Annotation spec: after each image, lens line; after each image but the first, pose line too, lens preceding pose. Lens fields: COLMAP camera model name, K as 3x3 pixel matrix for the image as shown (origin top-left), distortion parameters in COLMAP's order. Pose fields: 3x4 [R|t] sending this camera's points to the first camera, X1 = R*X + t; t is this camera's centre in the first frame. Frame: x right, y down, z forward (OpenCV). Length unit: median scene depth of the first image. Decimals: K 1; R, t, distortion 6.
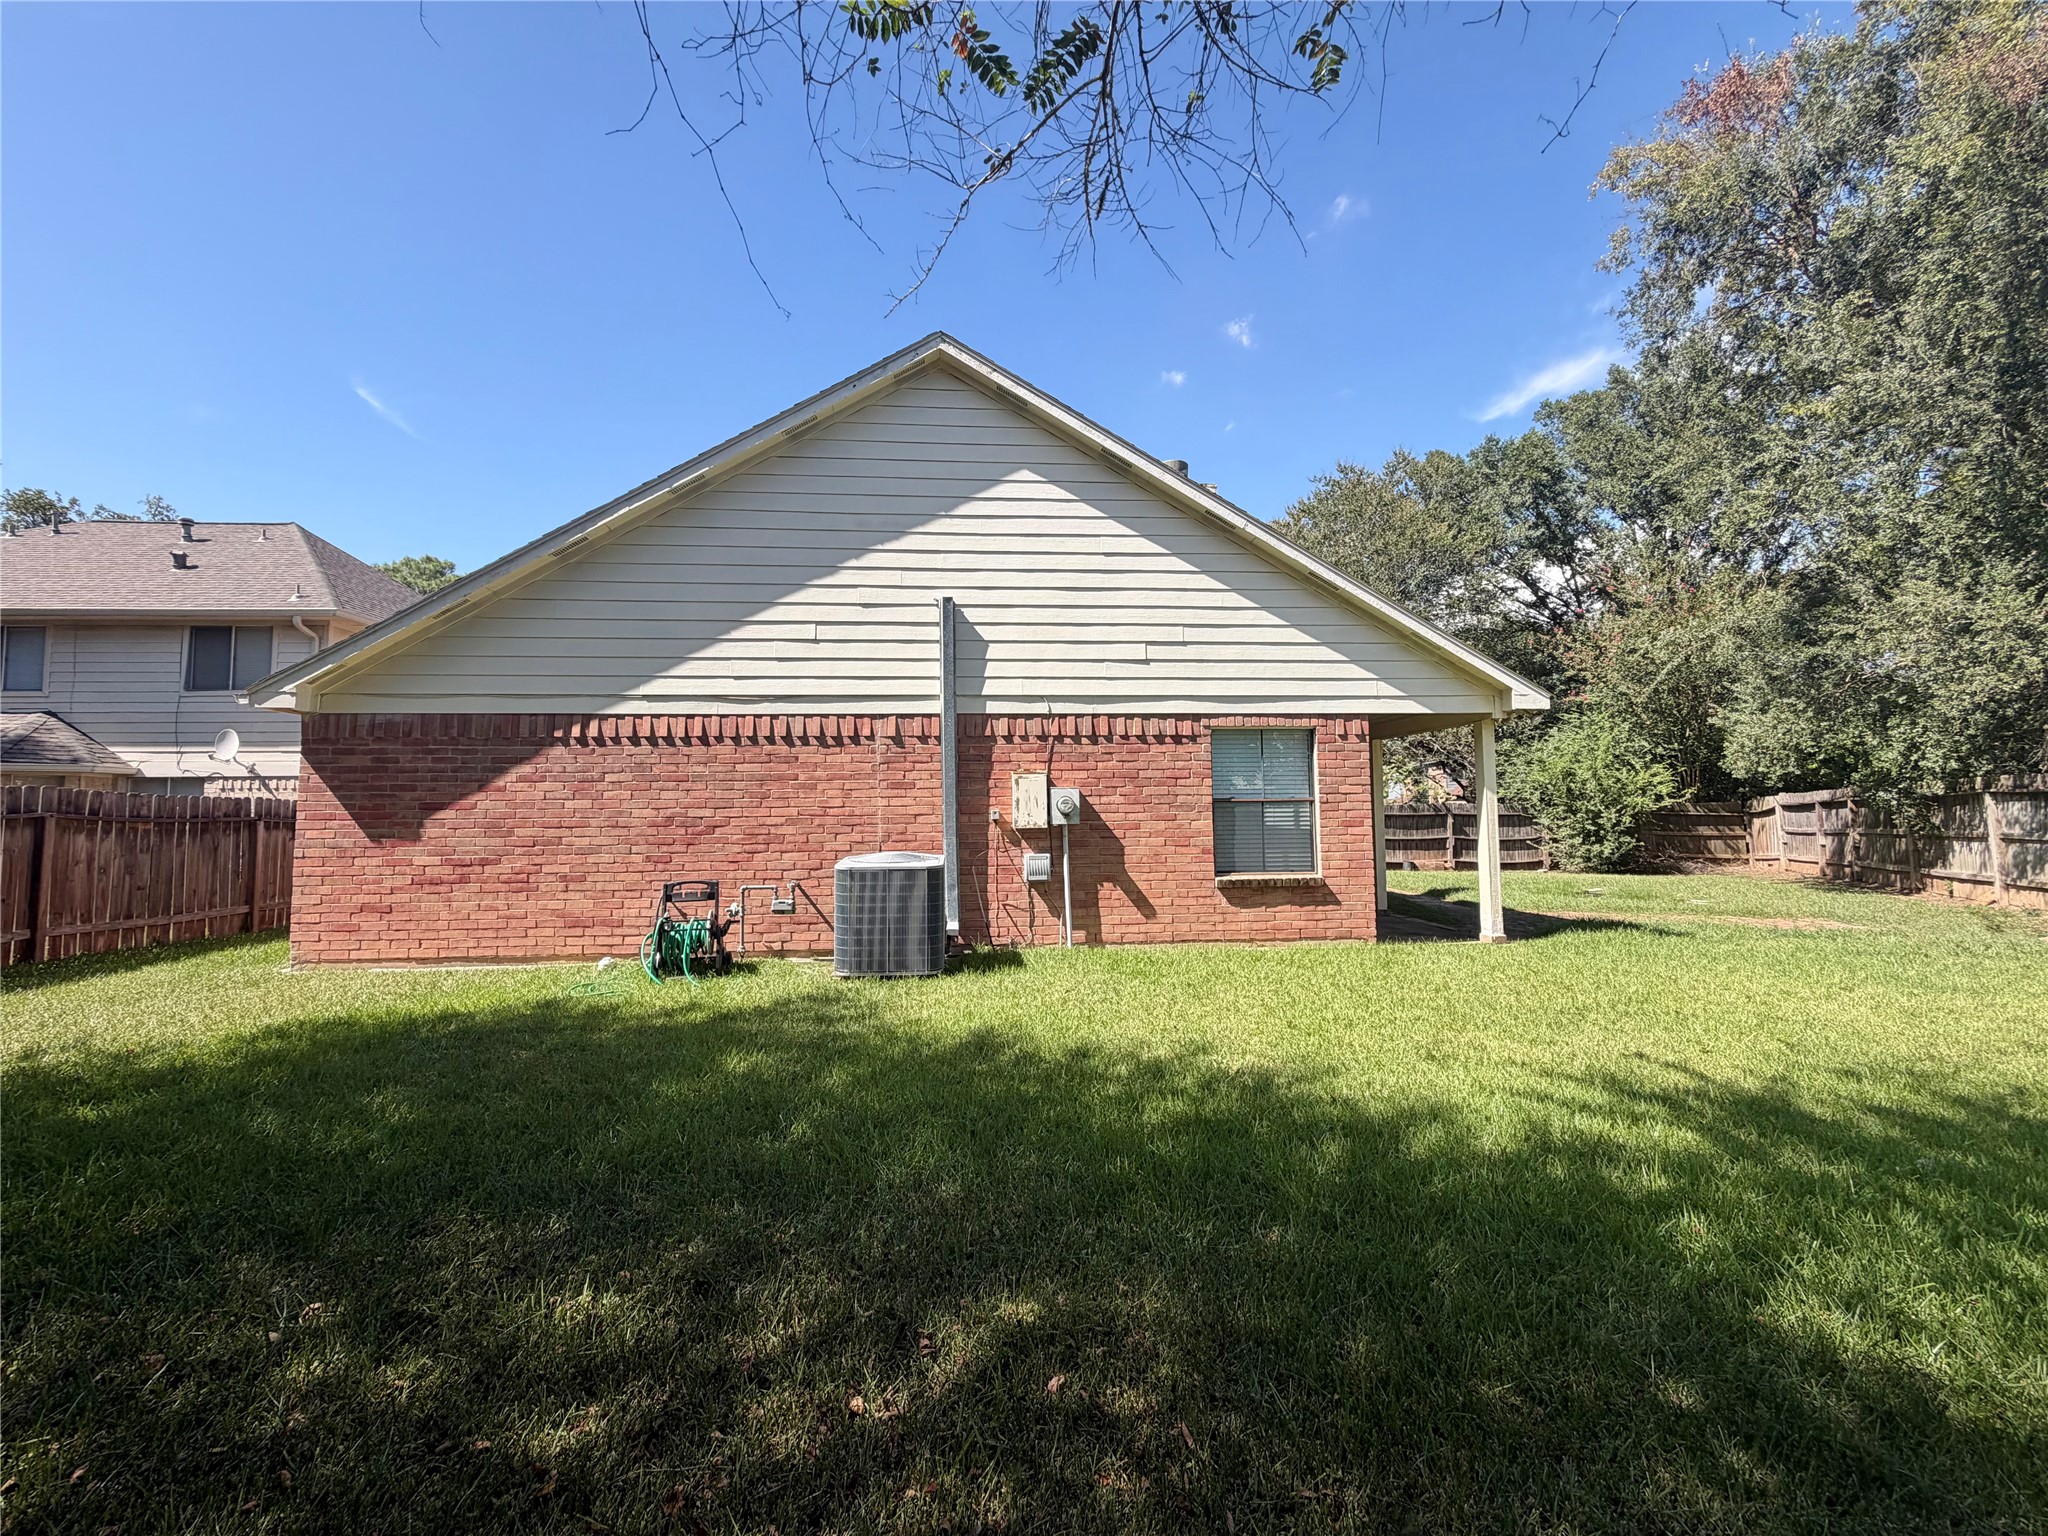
lens RADIAL K [[812.9, 0, 1025.7], [0, 812.9, 768.9], [0, 0, 1]] dist [0.002959, -0.000337]
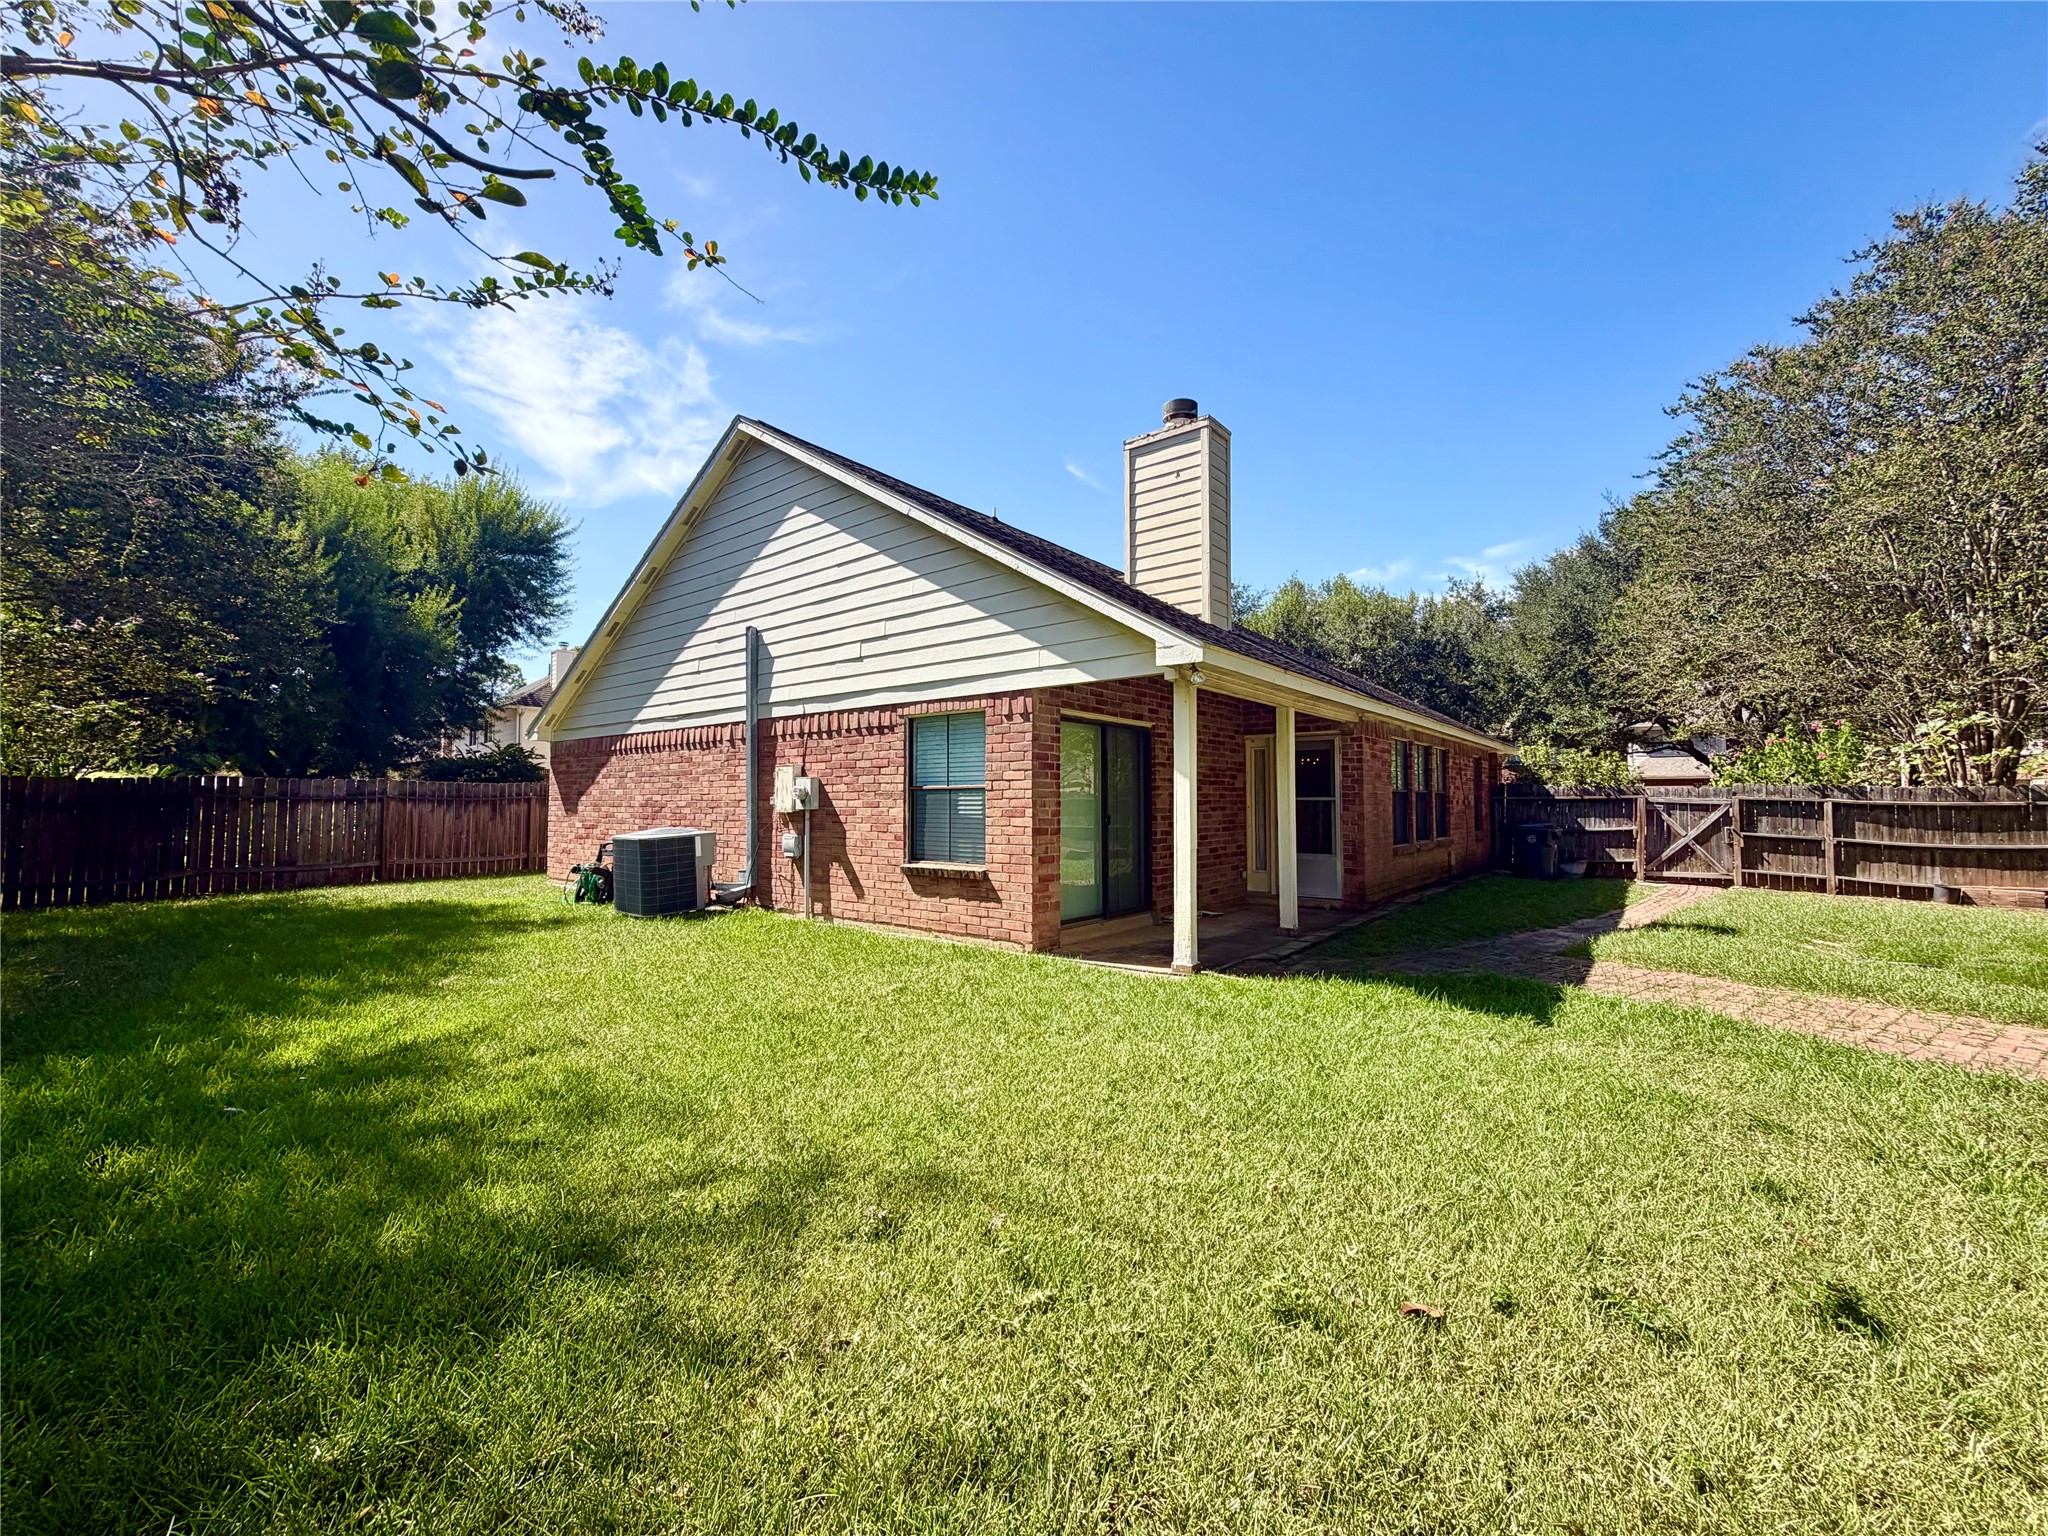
lens RADIAL K [[812.9, 0, 1025.6], [0, 812.9, 767.2], [0, 0, 1]] dist [0.002959, -0.000337]
pose [[0.727270, -0.019515, -0.686074, 1.048571], [0.032925, 0.999437, 0.006474, 0.010922], [0.685562, -0.027297, 0.727503, 0.369374]]
